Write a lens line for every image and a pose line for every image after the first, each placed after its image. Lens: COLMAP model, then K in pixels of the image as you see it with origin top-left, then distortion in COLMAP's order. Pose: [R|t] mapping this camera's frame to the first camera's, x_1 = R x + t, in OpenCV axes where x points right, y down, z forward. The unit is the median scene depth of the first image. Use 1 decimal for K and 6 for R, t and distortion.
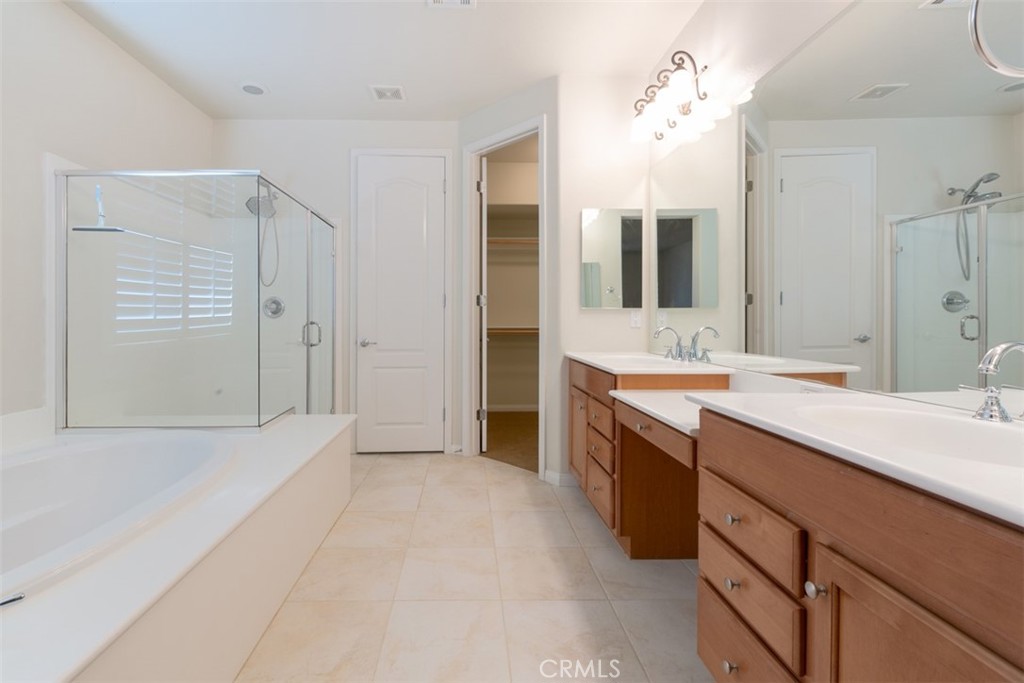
lens RADIAL K [[459.6, 0, 487.9], [0, 459.6, 316.6], [0, 0, 1]] dist [0.003543, 0.000298]
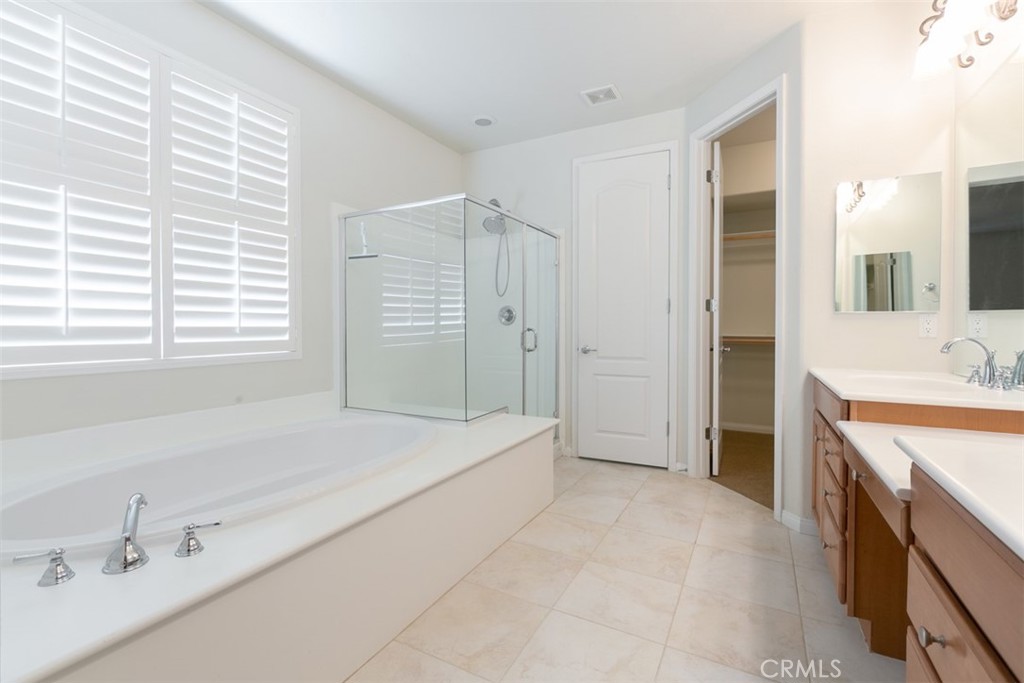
lens RADIAL K [[459.6, 0, 521.6], [0, 459.6, 329.6], [0, 0, 1]] dist [0.003543, 0.000298]
pose [[0.873531, 0.004737, -0.486745, 0.122508], [0.001461, 0.999923, 0.012353, 0.000725], [0.486766, -0.011501, 0.873457, 0.059538]]
